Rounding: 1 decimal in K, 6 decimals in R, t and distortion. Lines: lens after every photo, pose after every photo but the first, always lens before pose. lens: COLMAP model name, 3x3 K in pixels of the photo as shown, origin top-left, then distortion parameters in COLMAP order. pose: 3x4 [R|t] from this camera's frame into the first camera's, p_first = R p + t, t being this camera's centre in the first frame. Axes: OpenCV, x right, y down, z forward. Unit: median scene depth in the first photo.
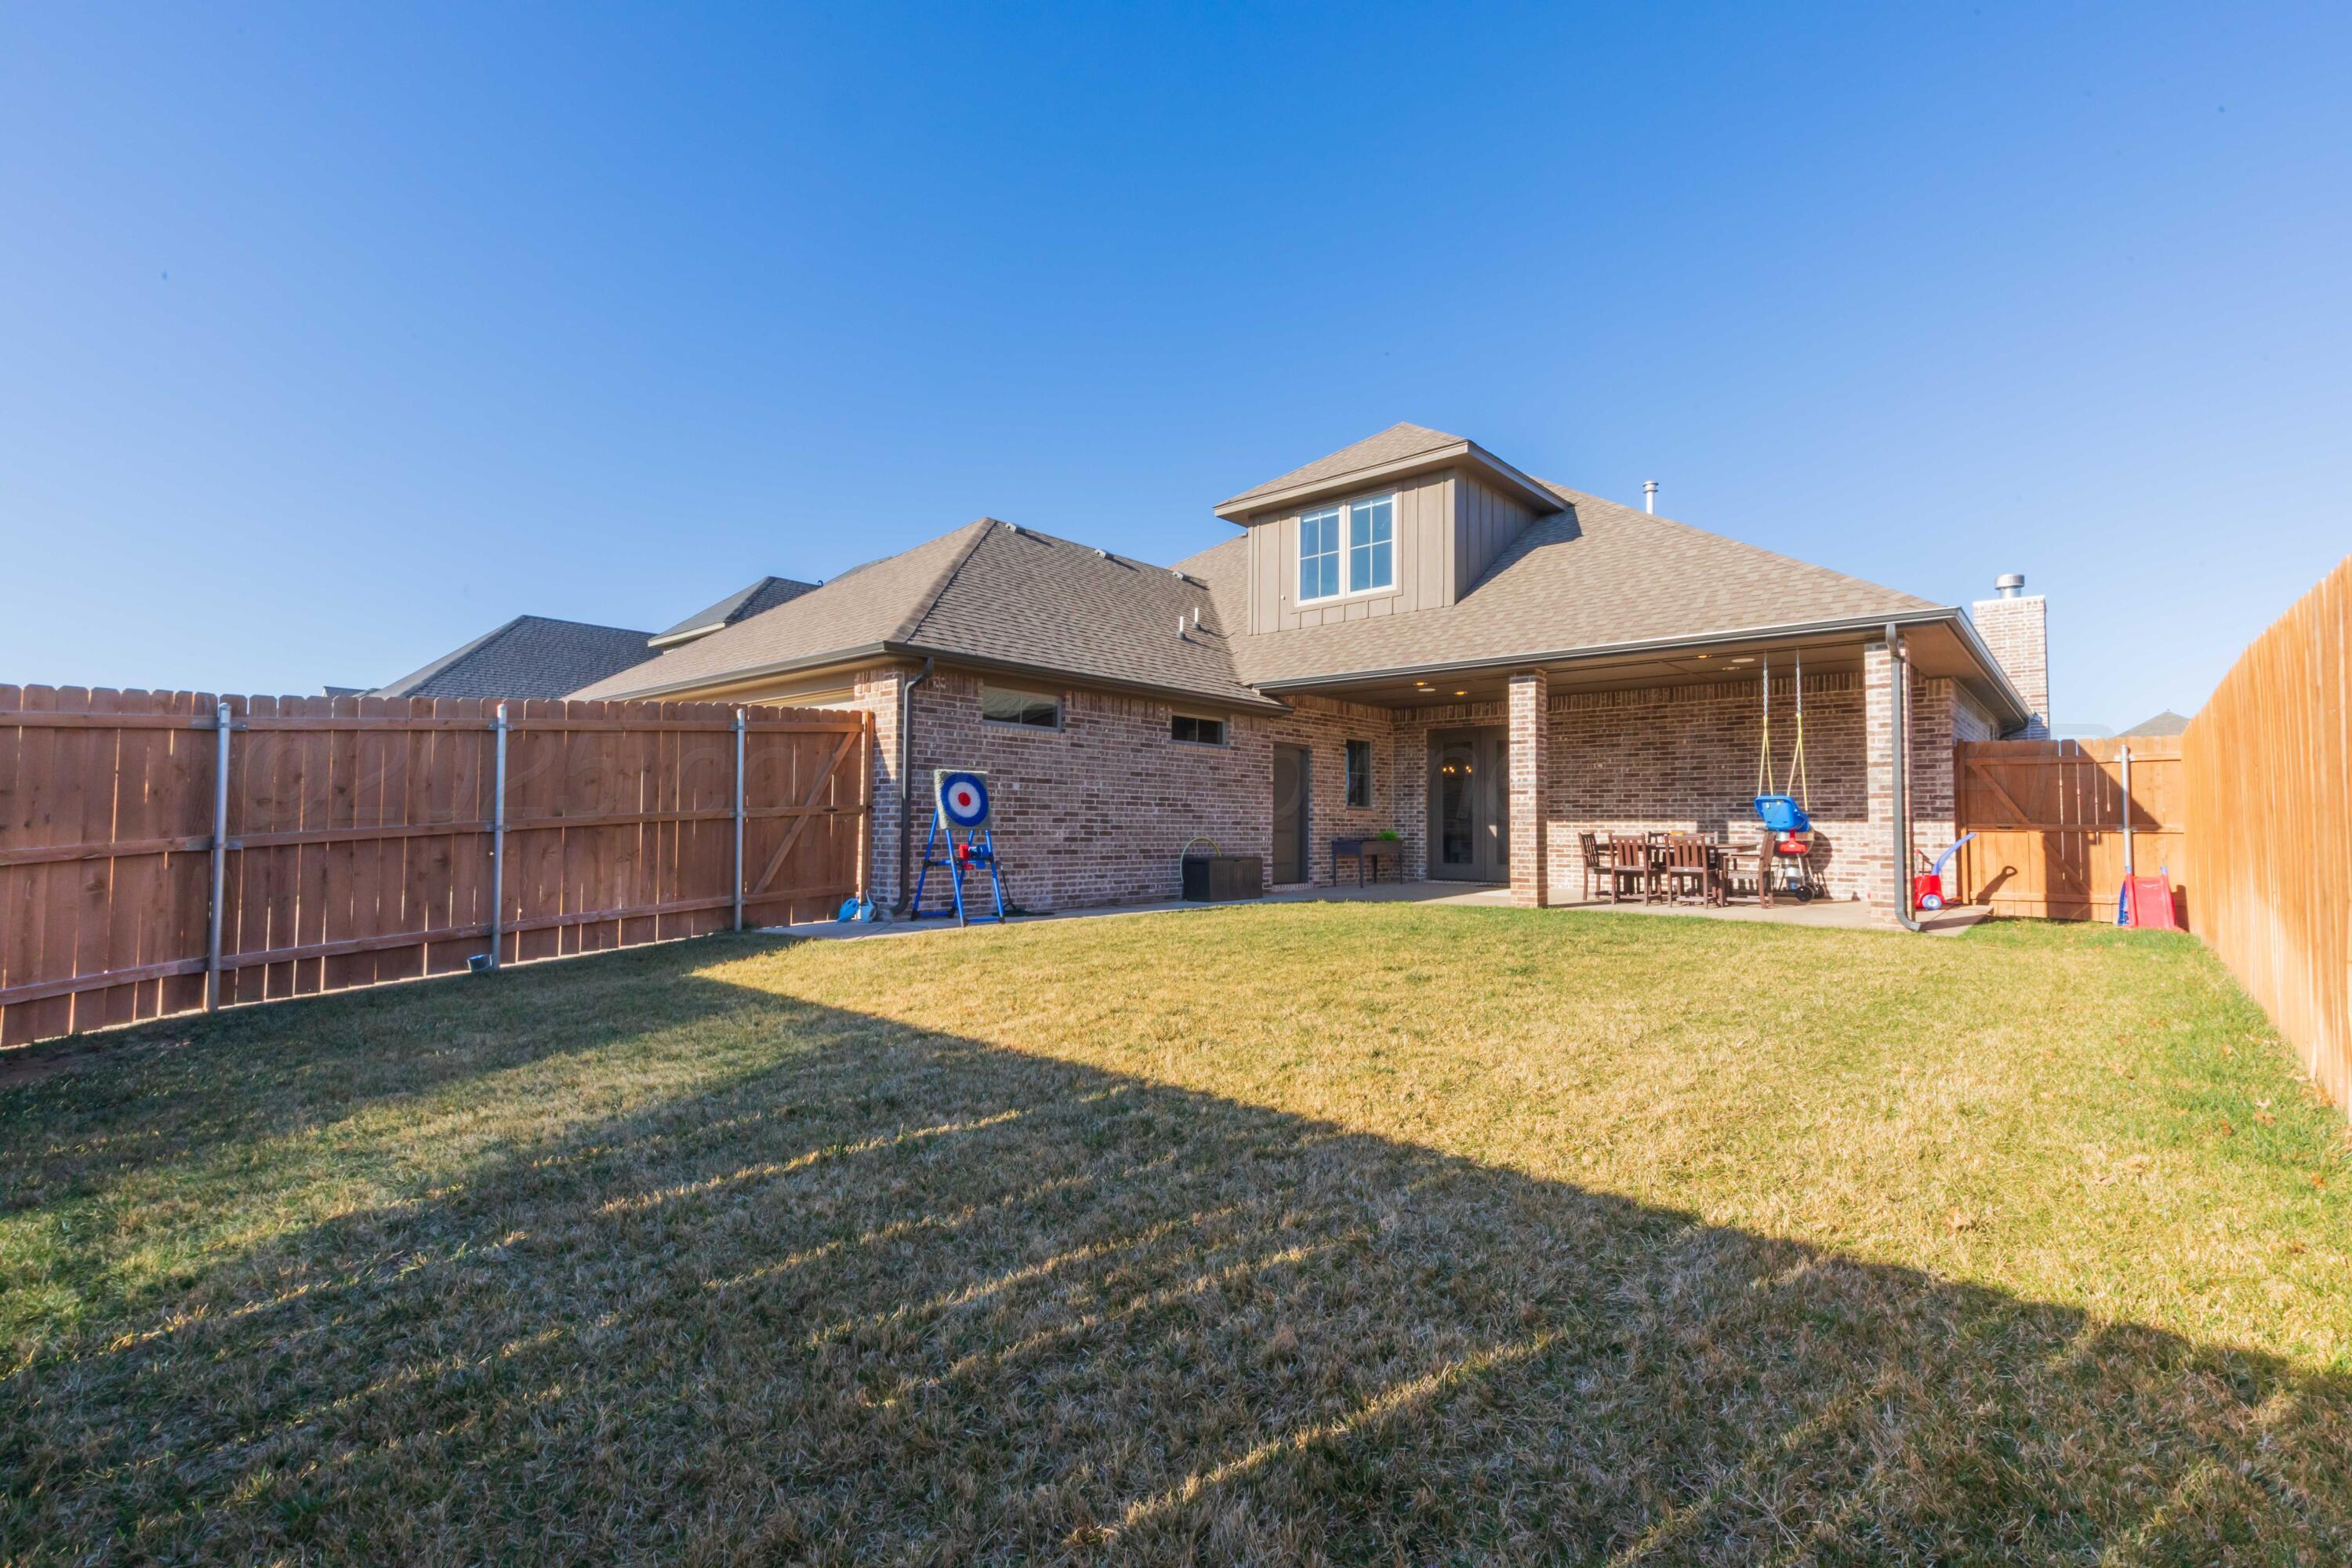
lens RADIAL K [[1055.6, 0, 1154.1], [0, 1055.6, 784.0], [0, 0, 1]] dist [0.005895, -0.002023]
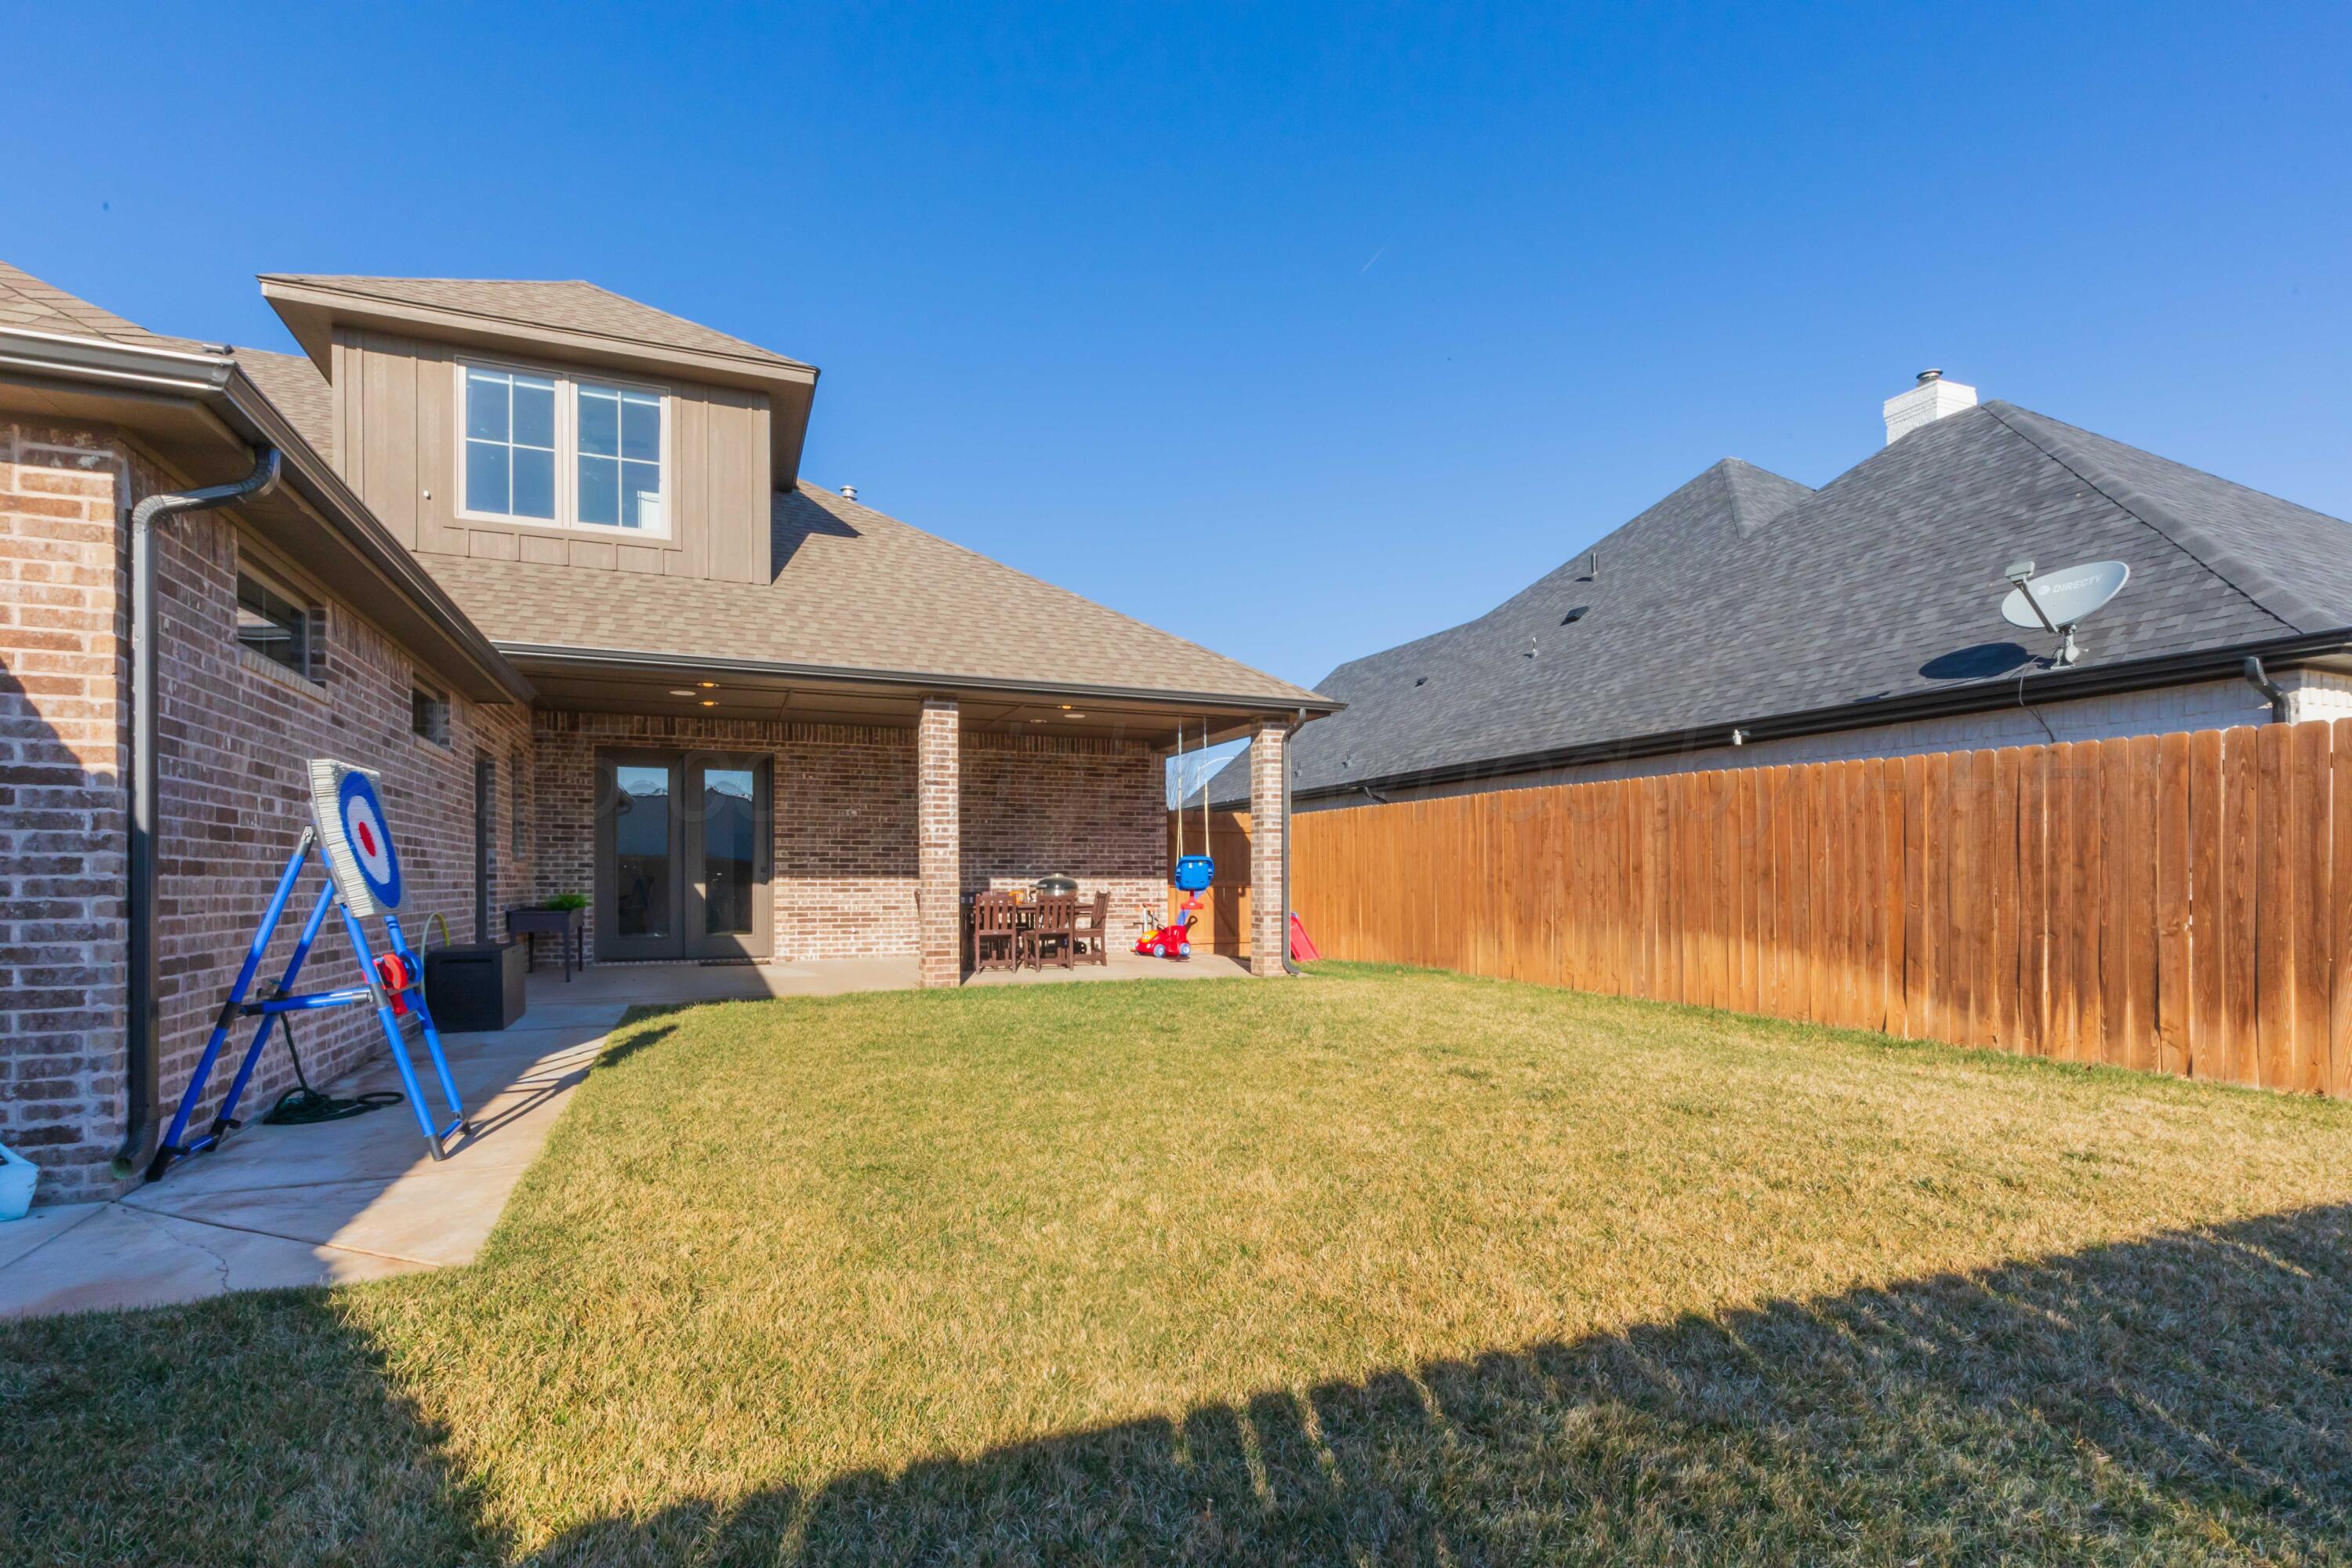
lens RADIAL K [[1139.7, 0, 1265.8], [0, 1139.7, 873.2], [0, 0, 1]] dist [-0.002881, 0.000838]
pose [[0.405281, 0.000535, 0.914192, -0.280484], [-0.035812, 0.999242, 0.015291, 0.005510], [-0.913491, -0.038937, 0.404992, 0.338123]]
